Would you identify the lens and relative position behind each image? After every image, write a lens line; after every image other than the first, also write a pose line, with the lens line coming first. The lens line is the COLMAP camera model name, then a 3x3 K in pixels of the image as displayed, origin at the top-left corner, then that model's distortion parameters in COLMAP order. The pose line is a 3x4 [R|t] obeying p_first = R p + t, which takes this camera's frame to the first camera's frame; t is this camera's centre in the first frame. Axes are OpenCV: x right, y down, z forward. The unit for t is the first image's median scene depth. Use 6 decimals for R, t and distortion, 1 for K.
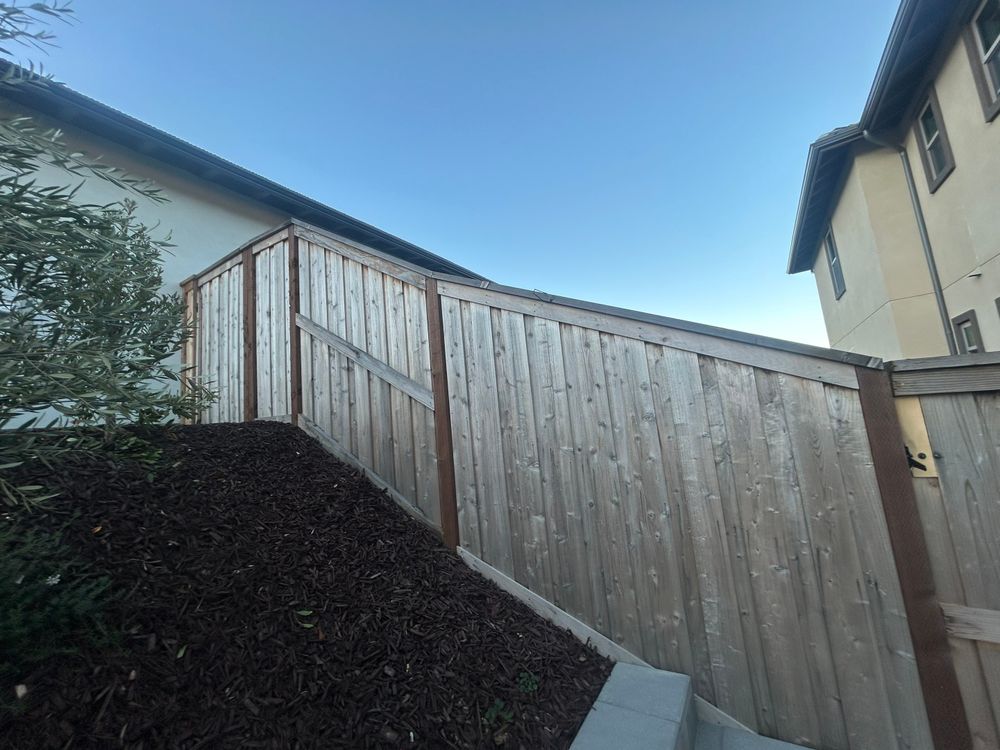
lens RADIAL K [[406.8, 0, 498.6], [0, 406.8, 373.2], [0, 0, 1]] dist [-0.002482, 0.001007]
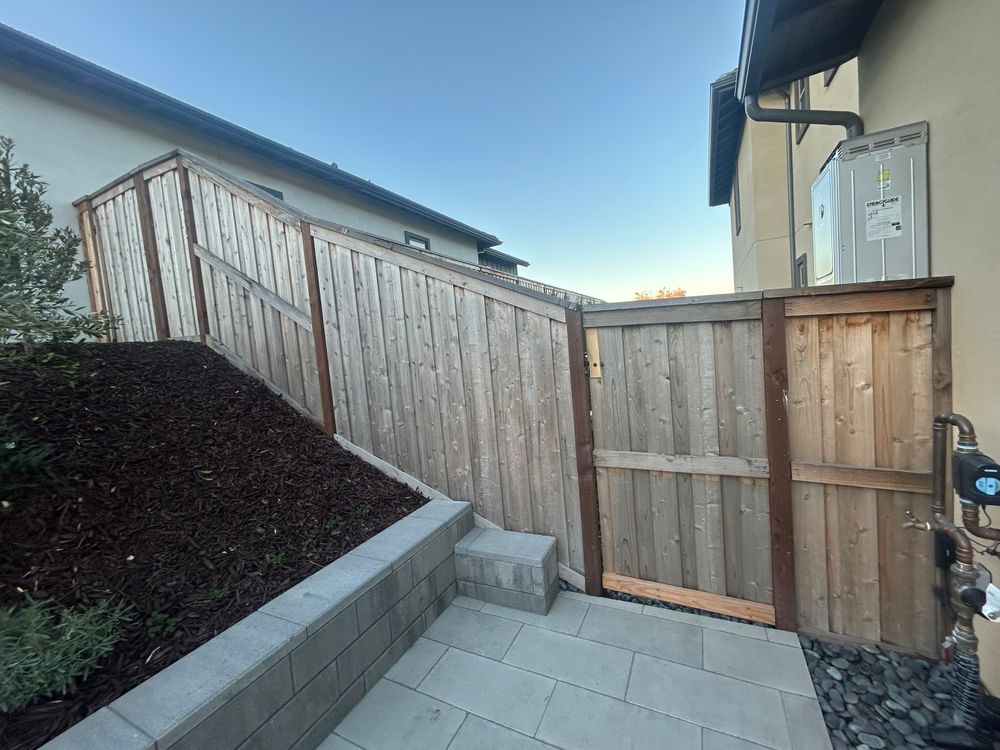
lens RADIAL K [[406.8, 0, 500.1], [0, 406.8, 375.0], [0, 0, 1]] dist [-0.002482, 0.001007]
pose [[0.993873, -0.001517, 0.110519, 0.364256], [-0.020043, 0.980855, 0.193704, -0.047653], [-0.108697, -0.194732, 0.974815, -0.414420]]
